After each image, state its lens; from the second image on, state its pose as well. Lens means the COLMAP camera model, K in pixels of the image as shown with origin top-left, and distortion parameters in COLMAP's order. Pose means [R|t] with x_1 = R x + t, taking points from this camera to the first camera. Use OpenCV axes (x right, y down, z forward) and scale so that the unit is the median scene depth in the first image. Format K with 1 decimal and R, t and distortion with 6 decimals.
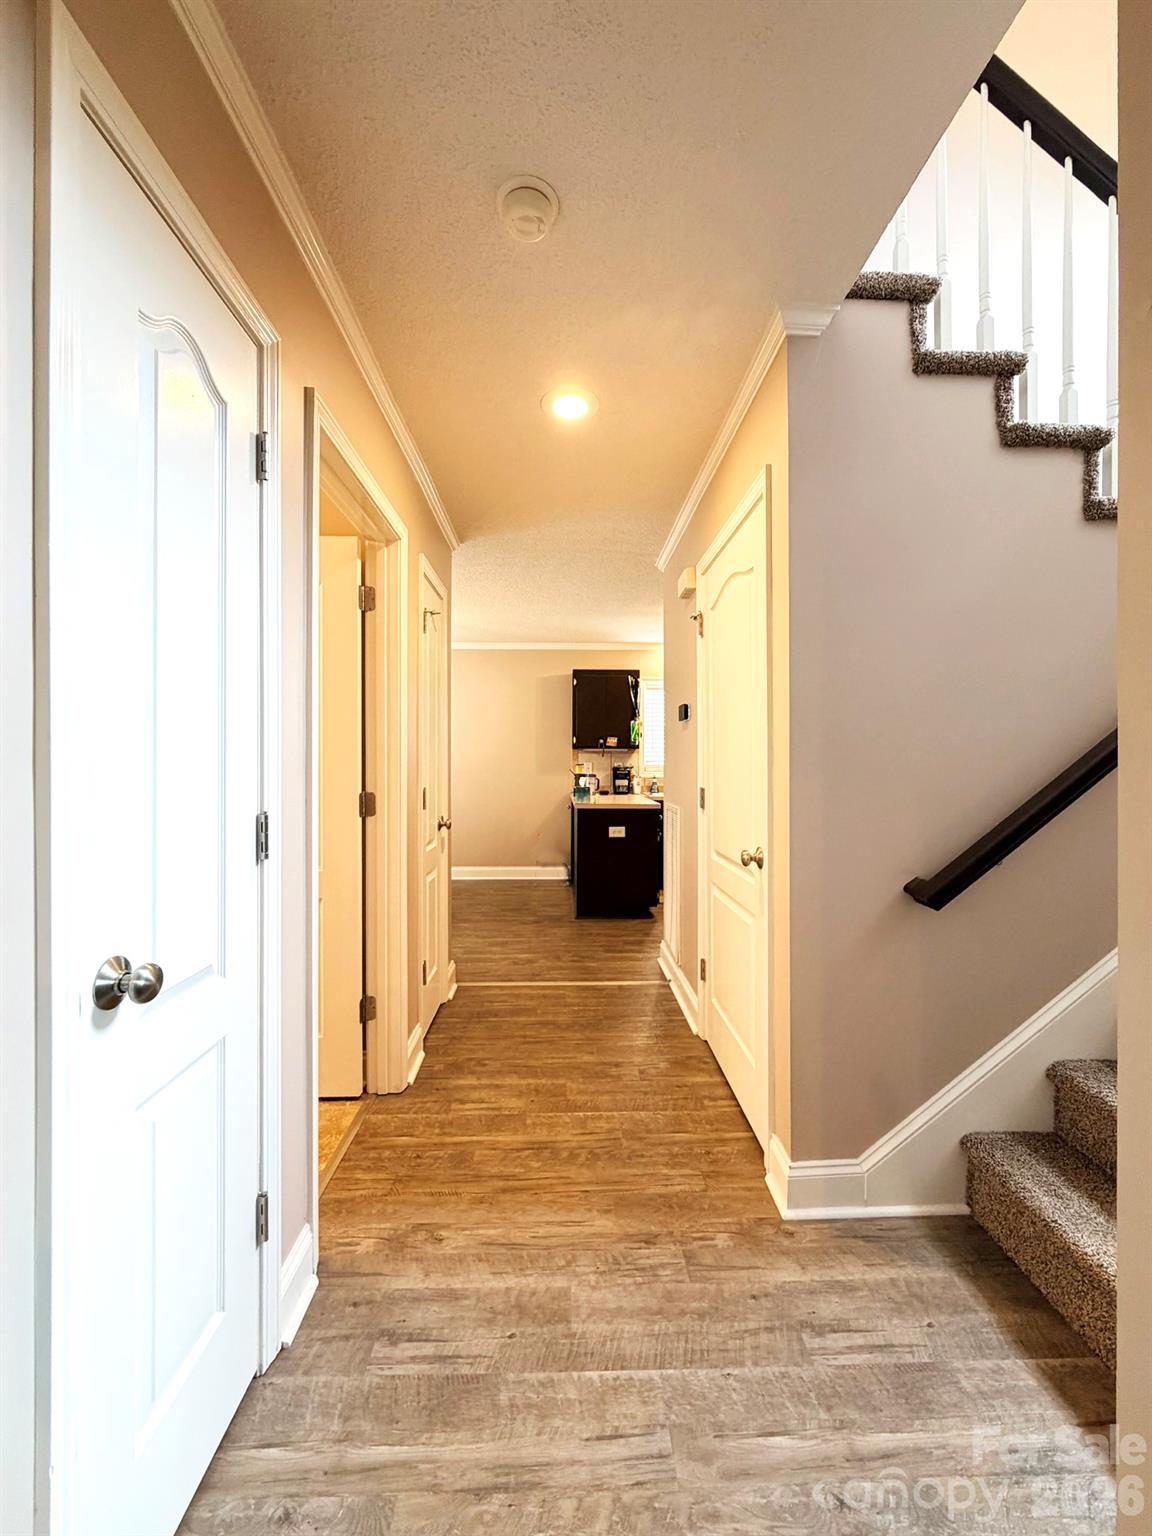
lens RADIAL K [[614.5, 0, 574.5], [0, 614.5, 765.6], [0, 0, 1]] dist [0.001230, 0.000097]
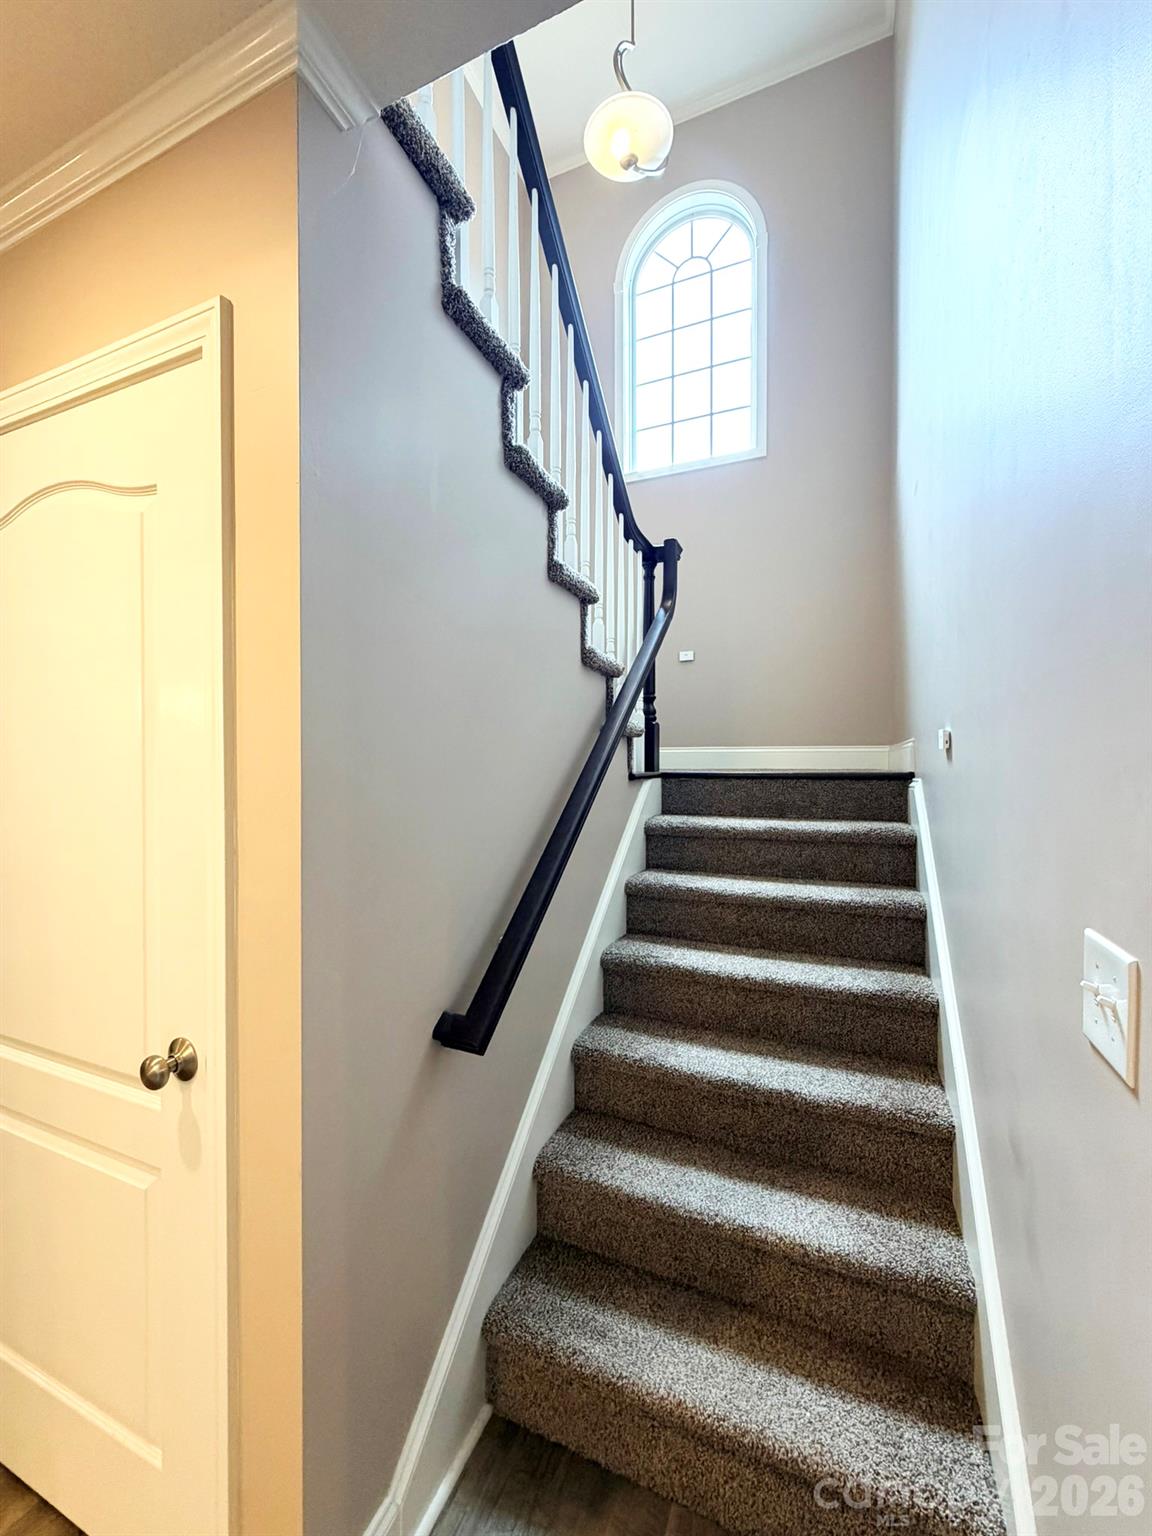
lens RADIAL K [[614.5, 0, 574.5], [0, 614.5, 765.6], [0, 0, 1]] dist [0.001230, 0.000097]
pose [[0.417196, -0.003224, 0.908811, -0.032915], [0.005775, 0.999983, 0.000896, -0.107242], [-0.908798, 0.004875, 0.417208, 0.565490]]
